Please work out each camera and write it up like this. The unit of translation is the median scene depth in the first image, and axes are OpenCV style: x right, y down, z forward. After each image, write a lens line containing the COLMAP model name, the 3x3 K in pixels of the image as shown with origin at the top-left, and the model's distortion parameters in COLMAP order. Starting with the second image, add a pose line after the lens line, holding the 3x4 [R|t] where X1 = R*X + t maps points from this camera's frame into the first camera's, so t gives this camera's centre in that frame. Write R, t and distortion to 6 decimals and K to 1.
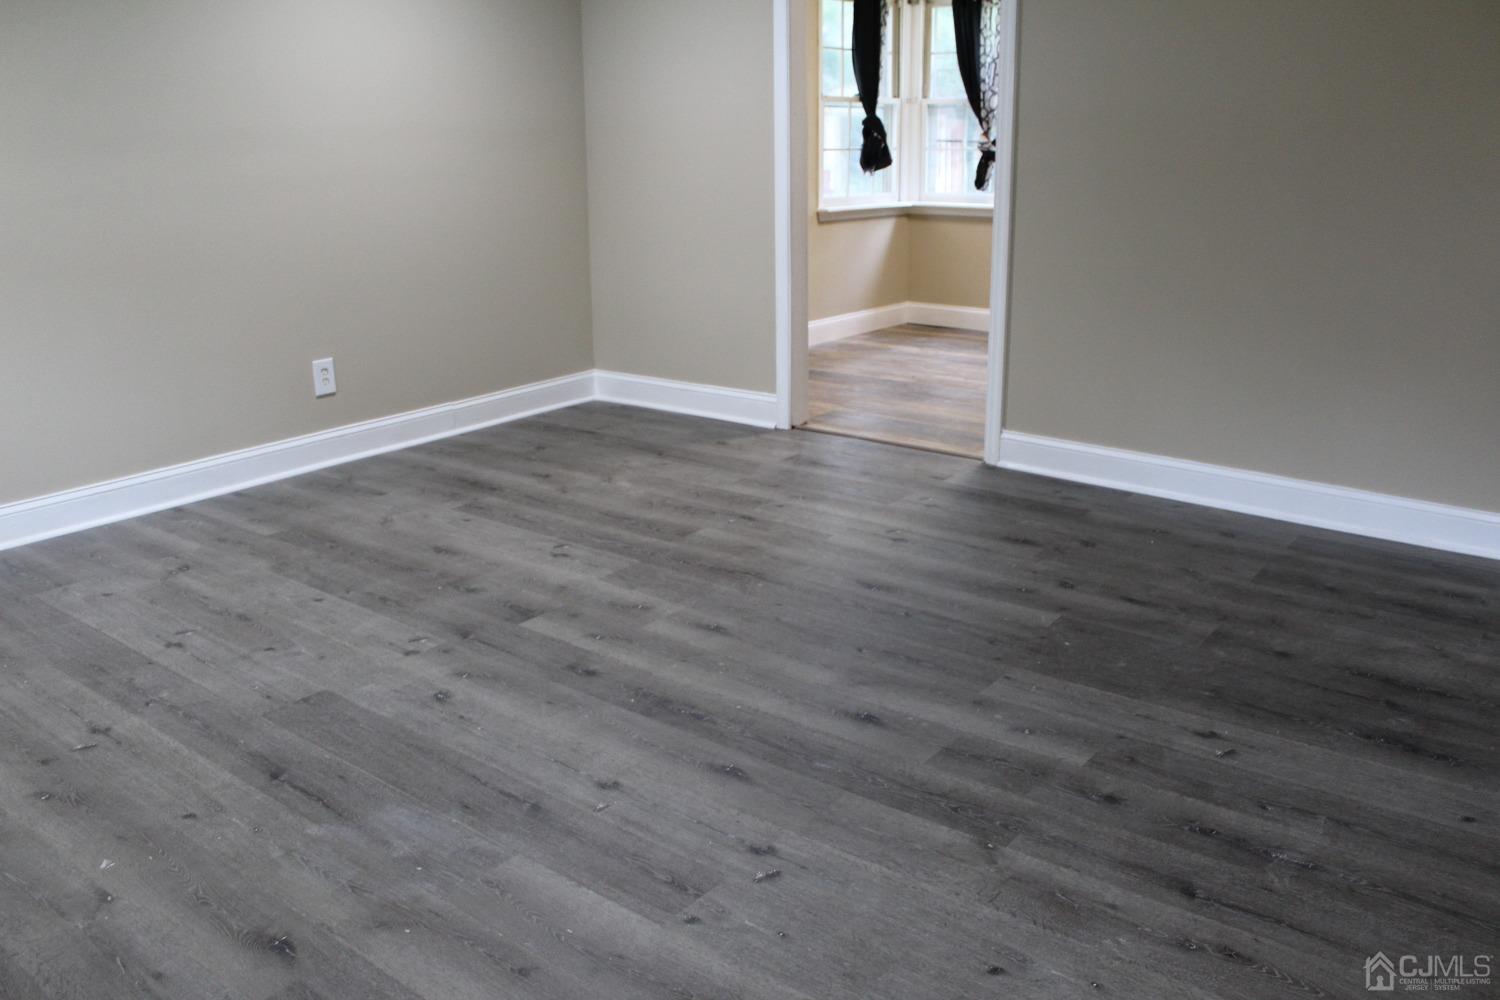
lens RADIAL K [[1259.8, 0, 756.9], [0, 1259.8, 493.4], [0, 0, 1]] dist [-0.163358, 0.127778]
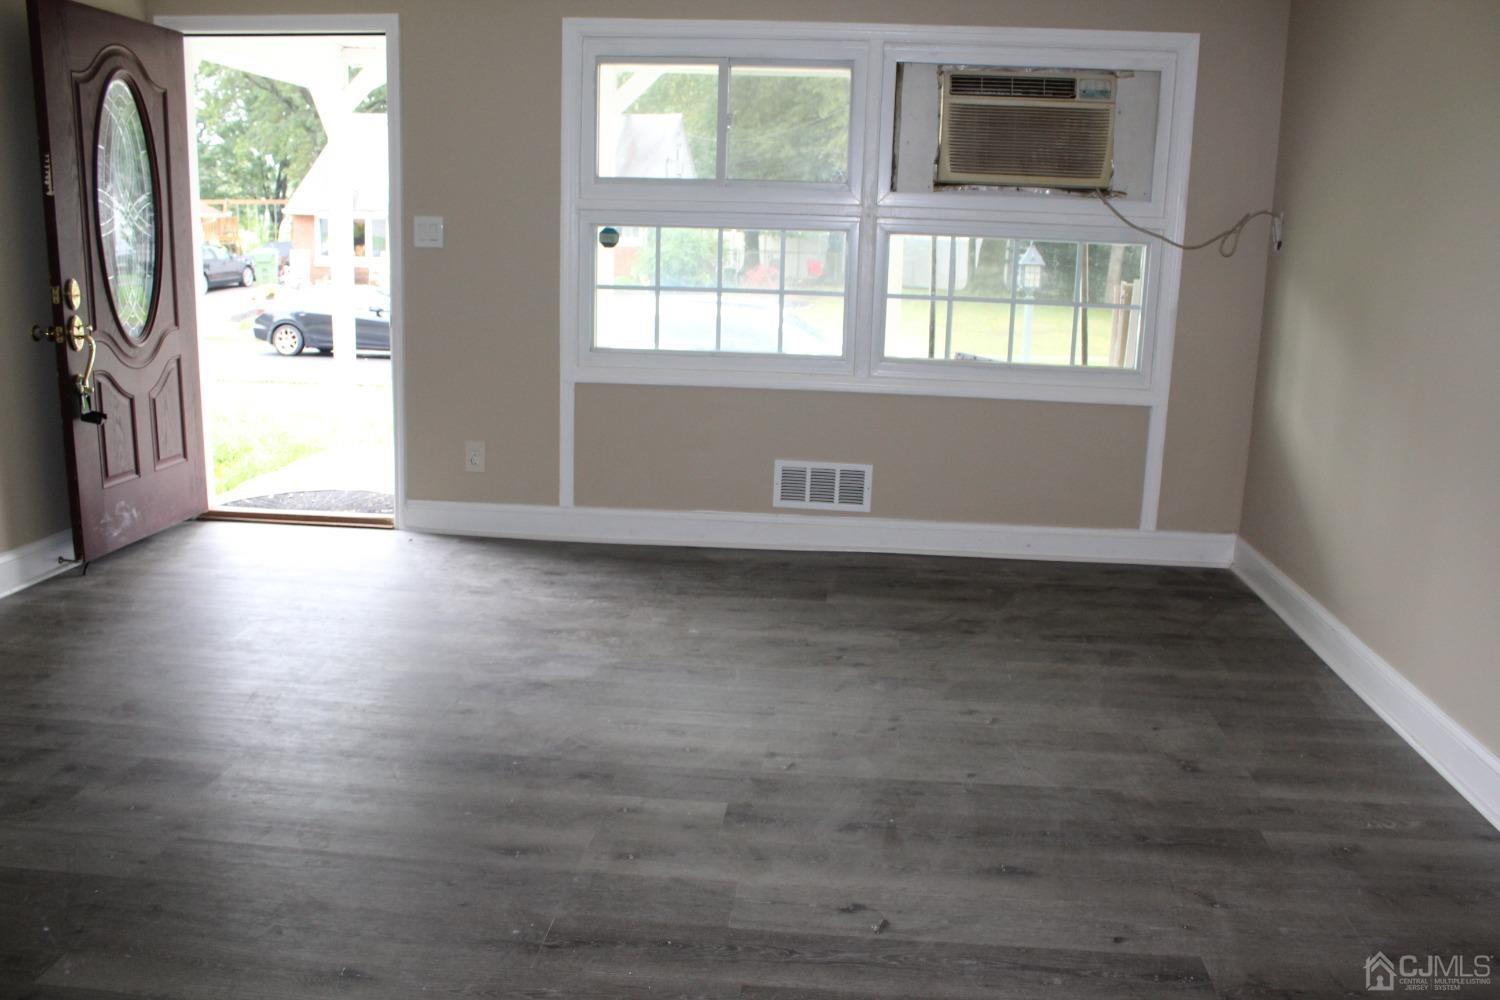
lens RADIAL K [[1259.8, 0, 771.2], [0, 1259.8, 496.6], [0, 0, 1]] dist [-0.163358, 0.127778]
pose [[-0.840042, 0.097760, -0.533641, 0.215770], [-0.175673, 0.881620, 0.438047, -0.443840], [0.513293, 0.461724, -0.723424, 1.446052]]
